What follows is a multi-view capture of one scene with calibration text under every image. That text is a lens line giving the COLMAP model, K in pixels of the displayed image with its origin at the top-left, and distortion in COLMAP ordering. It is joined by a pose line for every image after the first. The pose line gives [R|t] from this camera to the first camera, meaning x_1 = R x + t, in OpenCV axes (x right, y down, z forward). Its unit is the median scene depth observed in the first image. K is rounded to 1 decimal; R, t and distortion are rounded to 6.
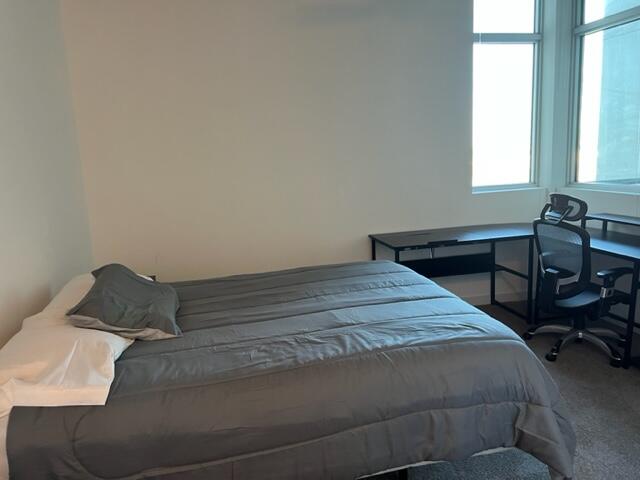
lens RADIAL K [[476.1, 0, 320.0], [0, 476.1, 240.0], [0, 0, 1]] dist [0.053321, -0.073727]
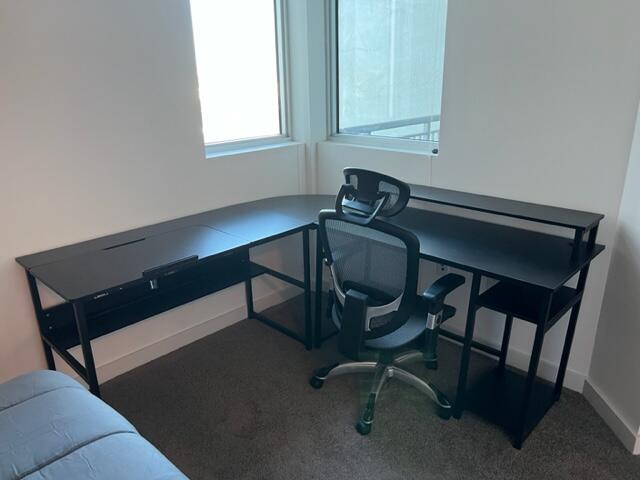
lens RADIAL K [[476.1, 0, 320.0], [0, 476.1, 240.0], [0, 0, 1]] dist [0.053321, -0.073727]
pose [[0.835384, -0.143745, 0.530539, 0.127475], [0.069219, 0.985027, 0.157893, -0.102019], [-0.545291, -0.095178, 0.832826, 0.512701]]
